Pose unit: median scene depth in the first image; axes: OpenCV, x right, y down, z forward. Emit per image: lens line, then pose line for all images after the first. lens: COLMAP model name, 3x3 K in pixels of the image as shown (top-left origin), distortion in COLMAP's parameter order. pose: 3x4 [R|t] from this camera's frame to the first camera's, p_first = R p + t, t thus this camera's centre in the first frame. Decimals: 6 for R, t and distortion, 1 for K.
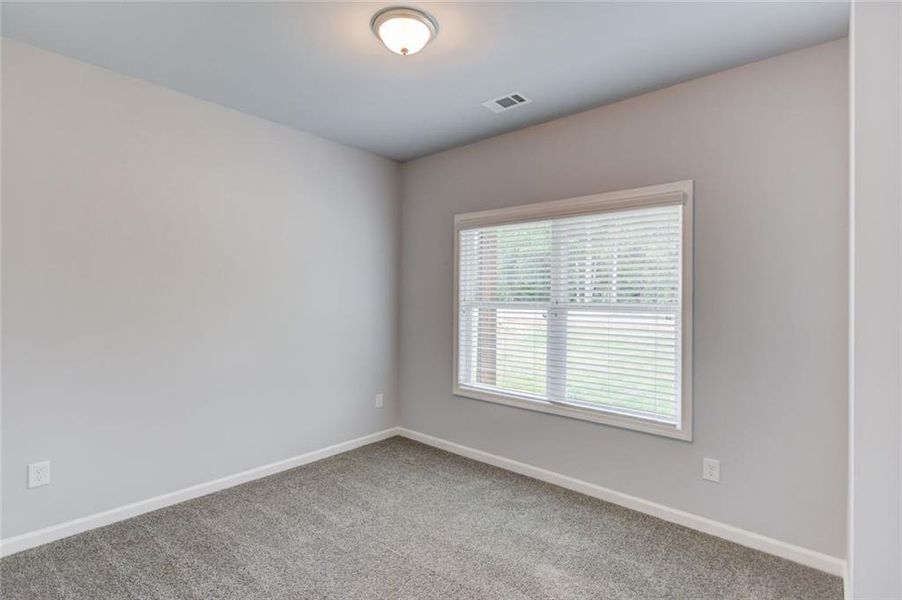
lens RADIAL K [[441.1, 0, 456.4], [0, 441.1, 298.9], [0, 0, 1]] dist [-0.001370, -0.000716]
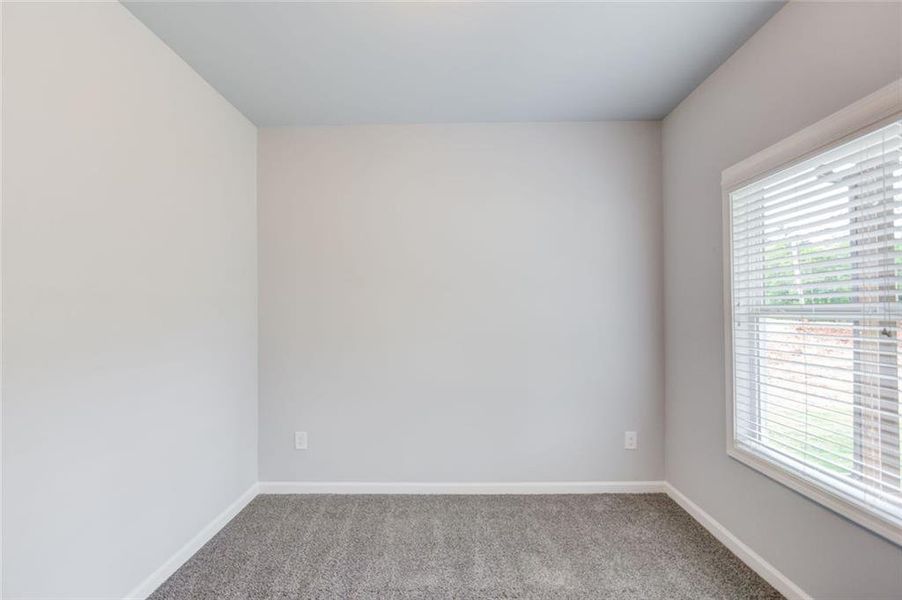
lens RADIAL K [[441.1, 0, 448.8], [0, 441.1, 302.8], [0, 0, 1]] dist [-0.001370, -0.000716]
pose [[0.633524, -0.024583, -0.773332, 0.238500], [0.013135, 0.999693, -0.021018, 0.007699], [0.773611, 0.003158, 0.633653, 0.303388]]
